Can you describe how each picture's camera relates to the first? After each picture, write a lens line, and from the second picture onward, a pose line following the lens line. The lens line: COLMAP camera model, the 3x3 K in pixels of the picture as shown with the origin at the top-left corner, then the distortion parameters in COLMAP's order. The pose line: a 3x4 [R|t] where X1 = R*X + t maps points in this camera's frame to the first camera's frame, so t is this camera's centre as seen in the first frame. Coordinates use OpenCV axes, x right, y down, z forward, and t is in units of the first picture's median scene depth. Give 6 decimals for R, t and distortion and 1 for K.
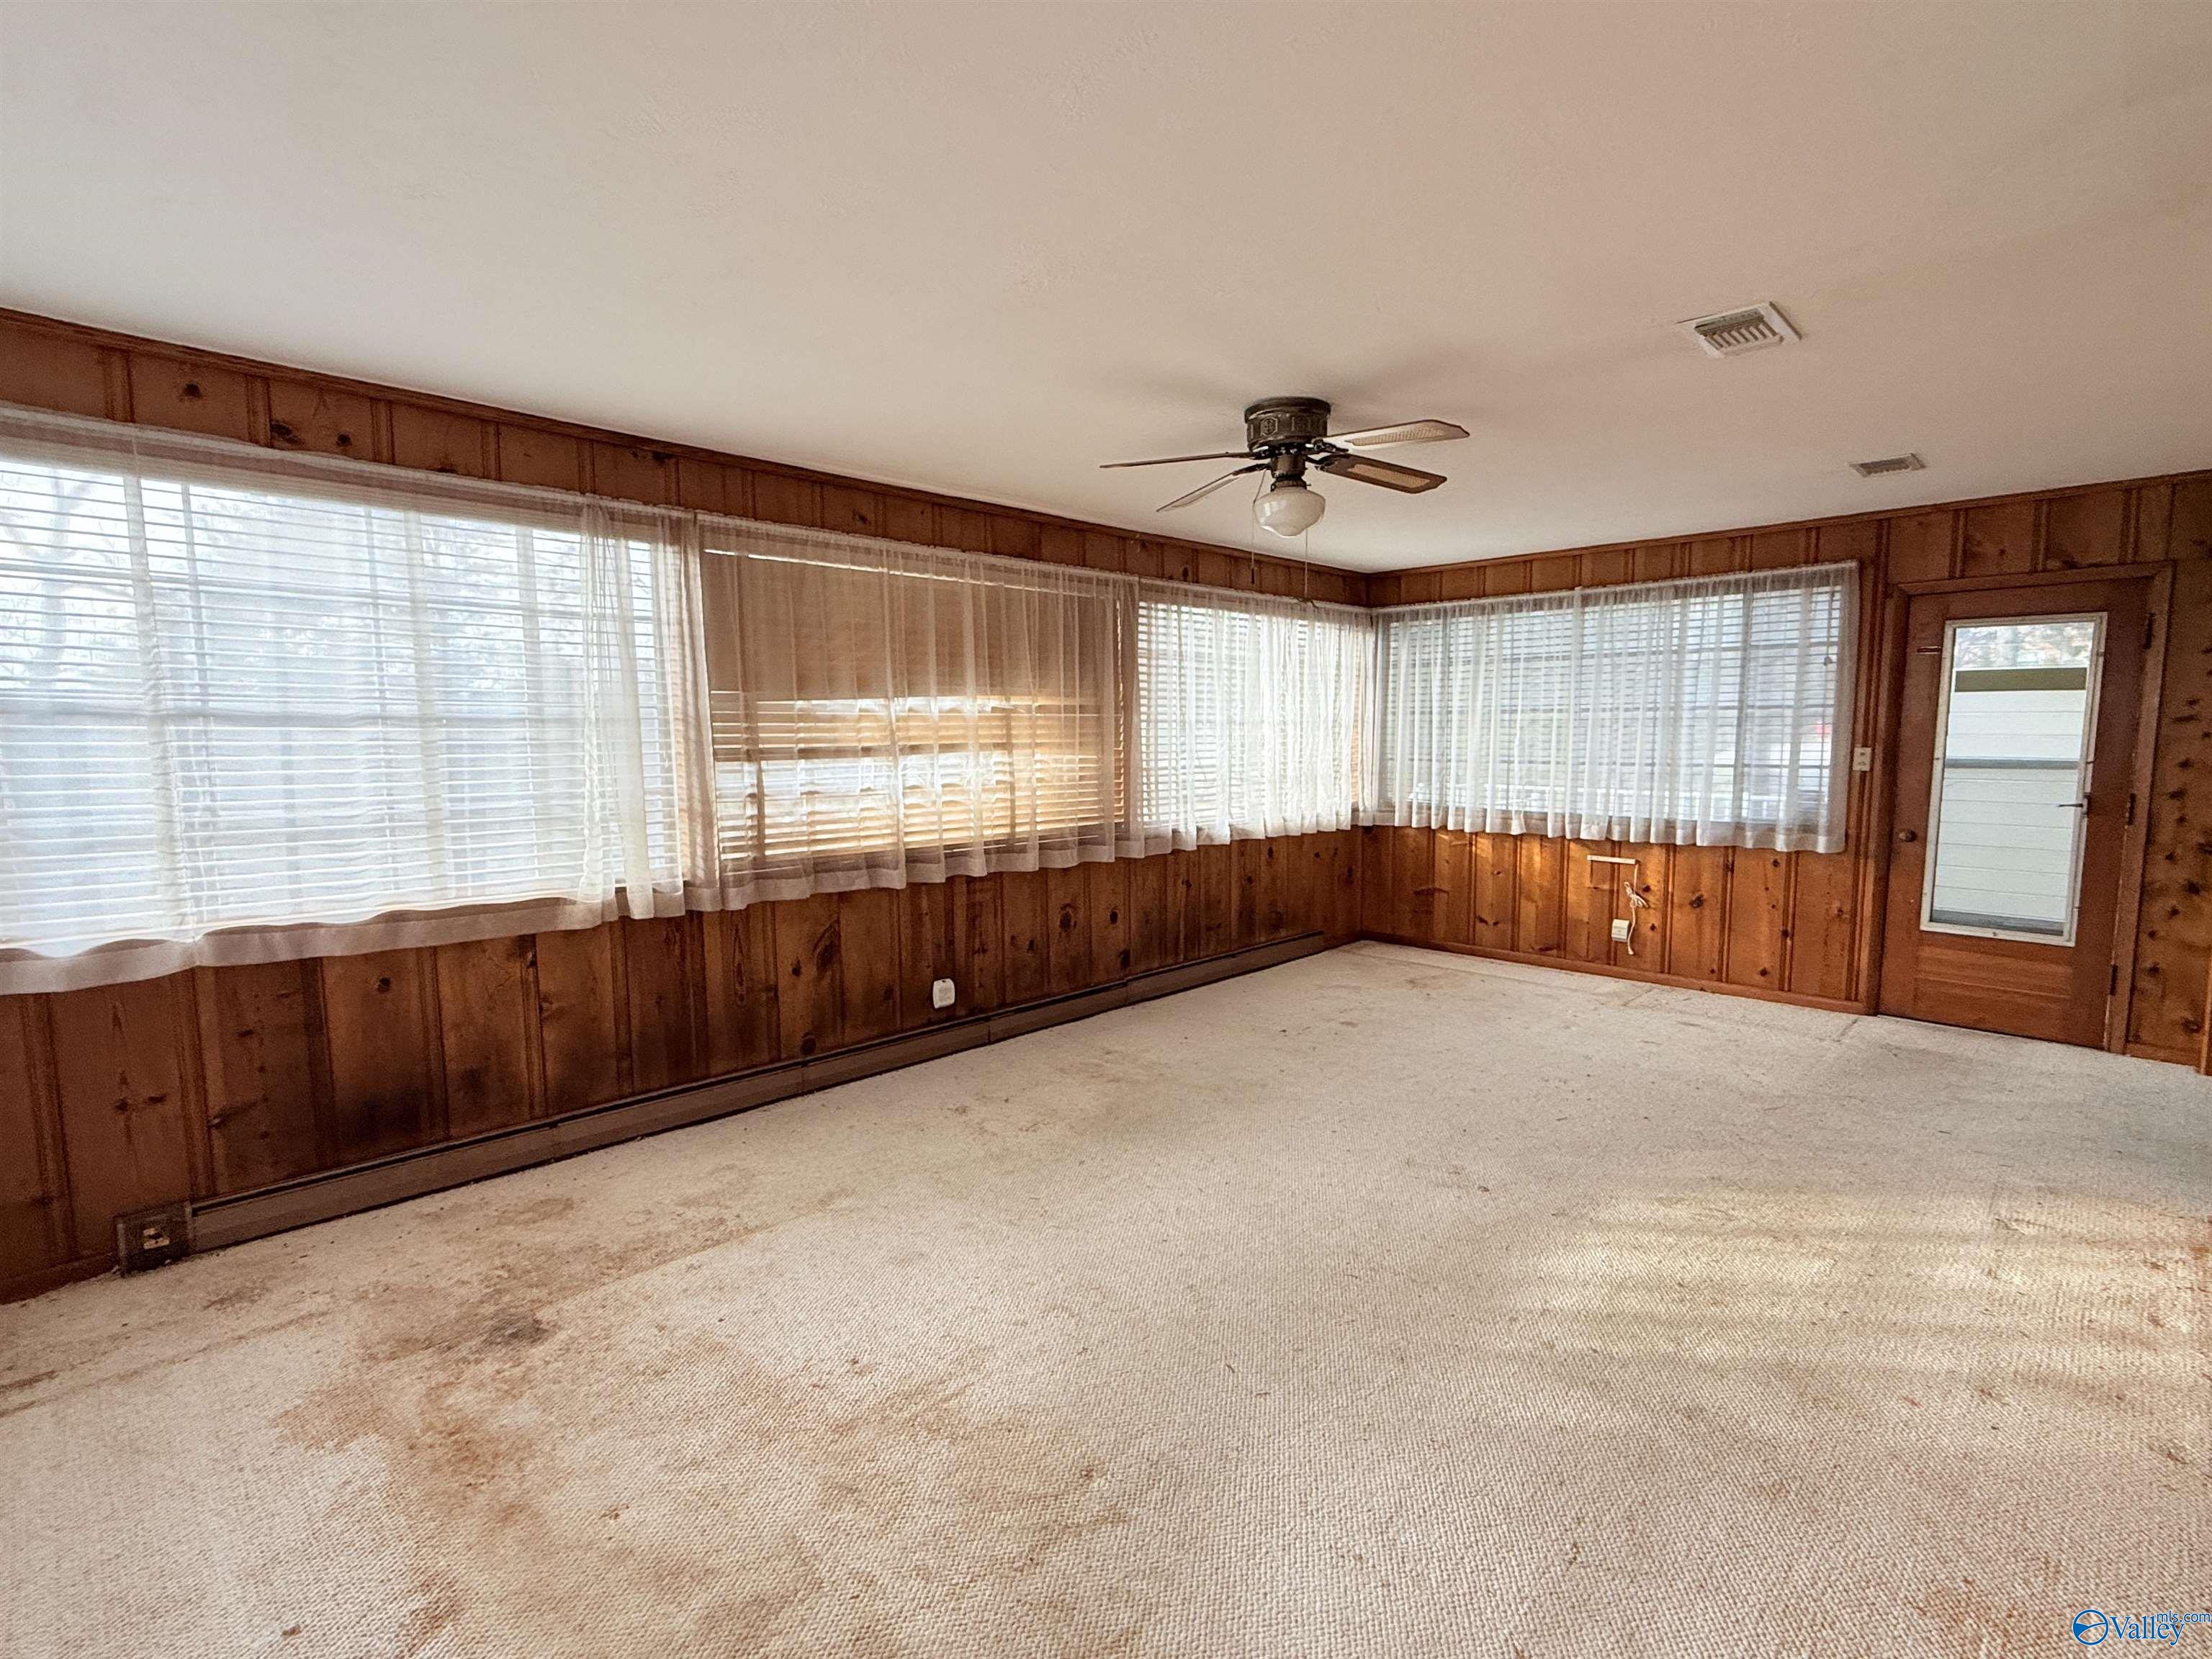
lens RADIAL K [[1019.6, 0, 1108.6], [0, 1019.6, 824.3], [0, 0, 1]] dist [-0.002439, -0.001743]
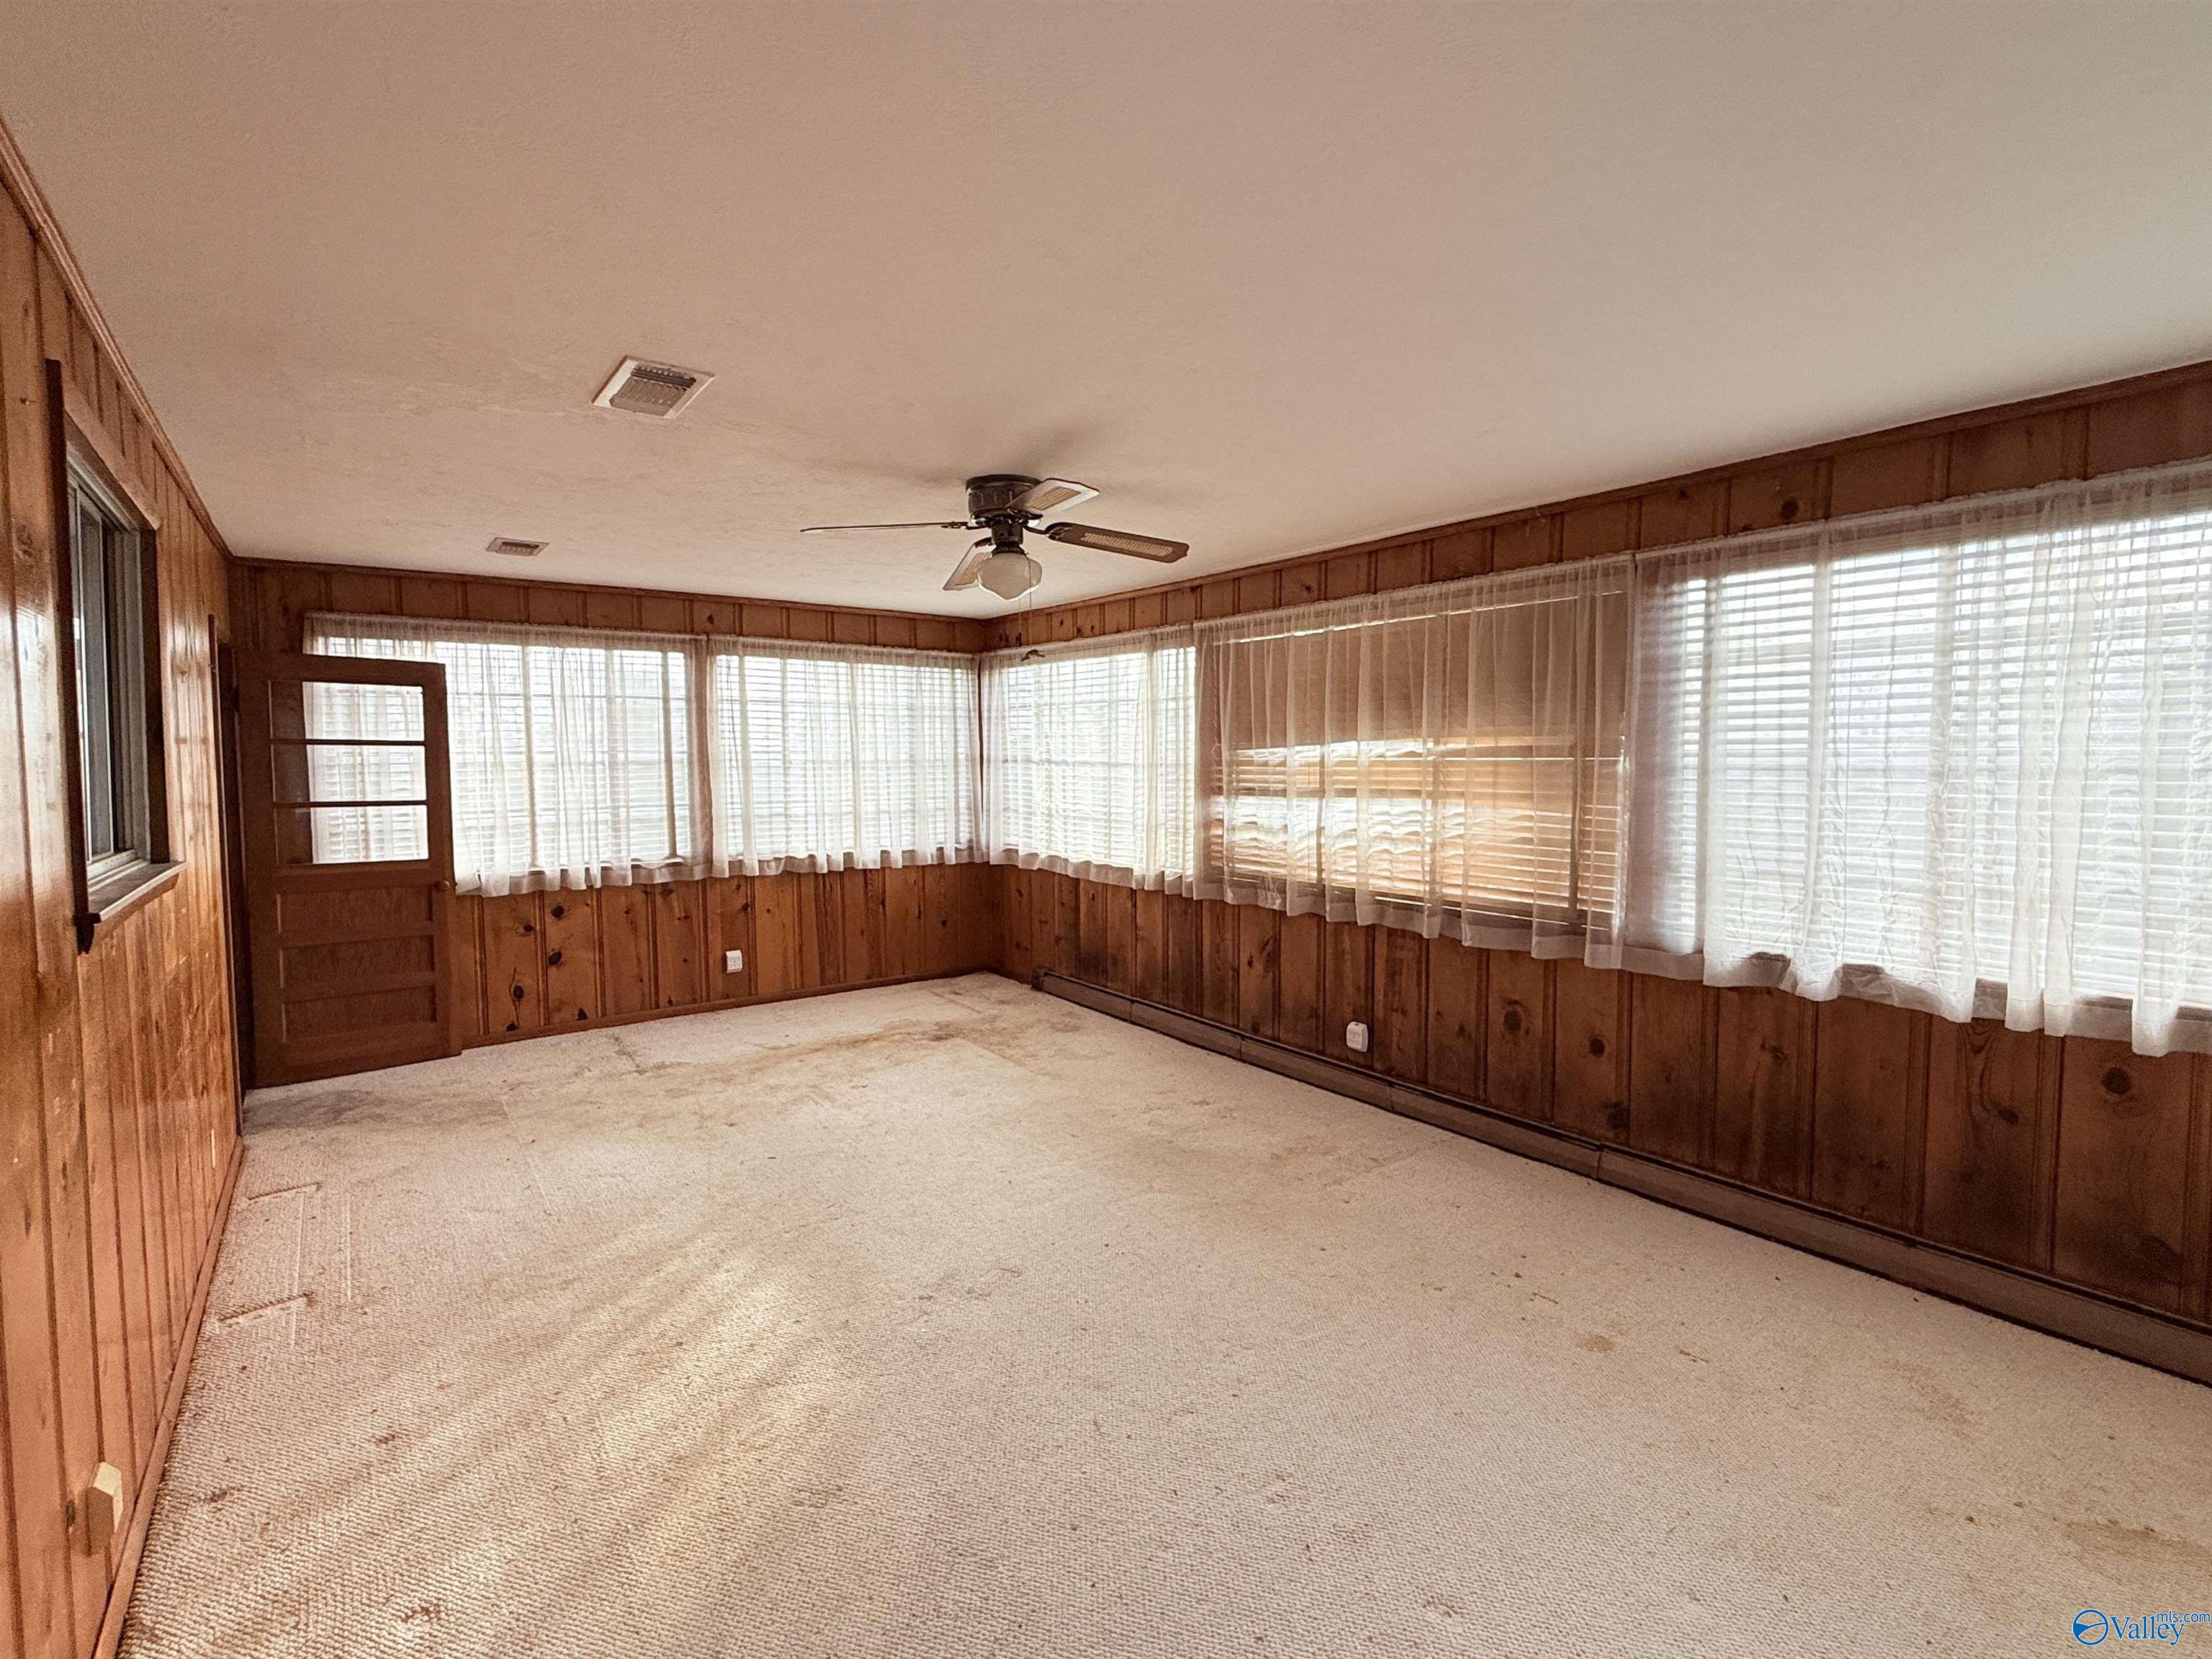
lens RADIAL K [[1019.6, 0, 1118.3], [0, 1019.6, 822.2], [0, 0, 1]] dist [-0.002439, -0.001743]
pose [[-0.126107, 0.064289, -0.989931, 0.936944], [-0.093398, 0.992696, 0.076366, -0.108530], [0.987610, 0.102088, -0.119182, 0.957359]]
